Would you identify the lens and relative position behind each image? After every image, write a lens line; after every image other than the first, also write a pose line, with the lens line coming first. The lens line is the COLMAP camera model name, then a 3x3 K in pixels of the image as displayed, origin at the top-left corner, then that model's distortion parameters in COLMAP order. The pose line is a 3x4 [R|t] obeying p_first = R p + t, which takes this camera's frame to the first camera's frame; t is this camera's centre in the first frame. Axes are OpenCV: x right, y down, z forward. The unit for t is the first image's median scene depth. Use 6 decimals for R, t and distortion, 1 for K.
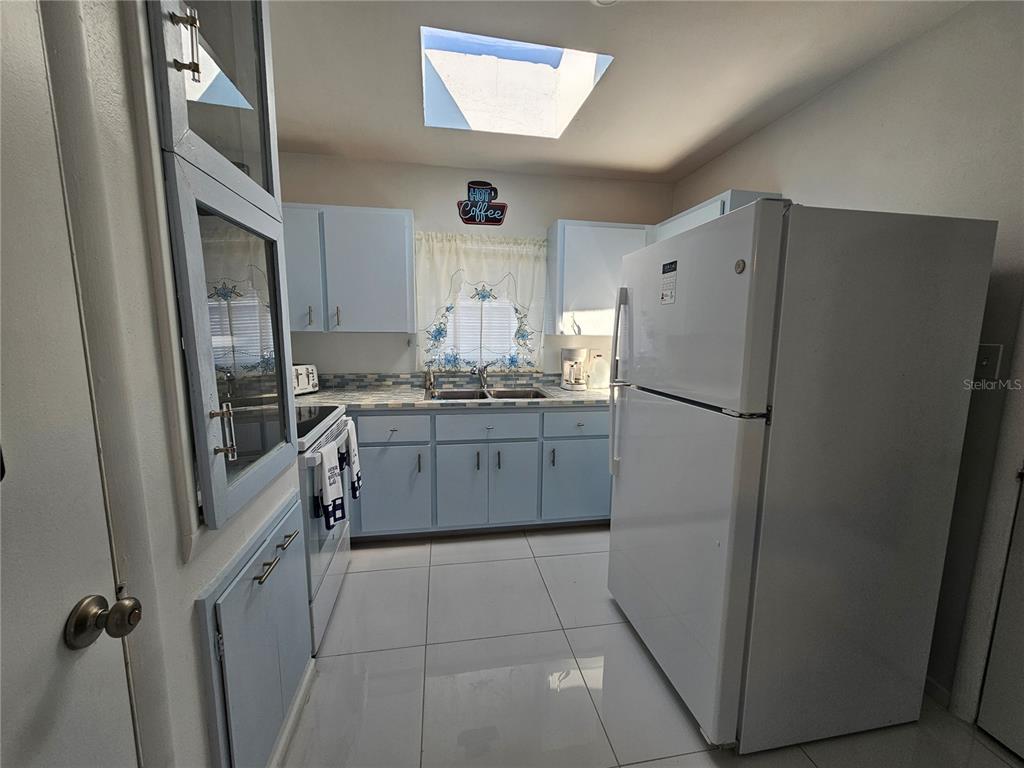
lens RADIAL K [[418.5, 0, 515.3], [0, 418.5, 387.4], [0, 0, 1]] dist [-0.000286, 0.000292]
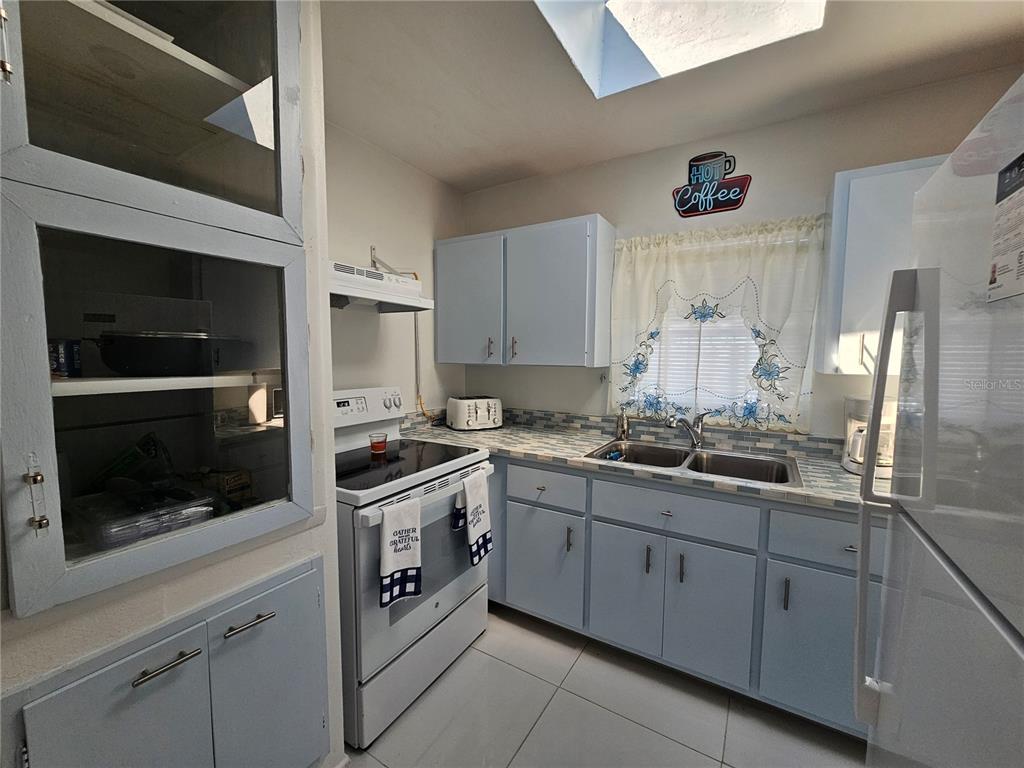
lens RADIAL K [[418.5, 0, 515.3], [0, 418.5, 387.4], [0, 0, 1]] dist [-0.000286, 0.000292]
pose [[0.750262, 0.047407, -0.659439, 0.154141], [-0.089295, 0.995553, -0.030023, -0.050356], [0.655083, 0.081410, 0.751158, 0.287396]]
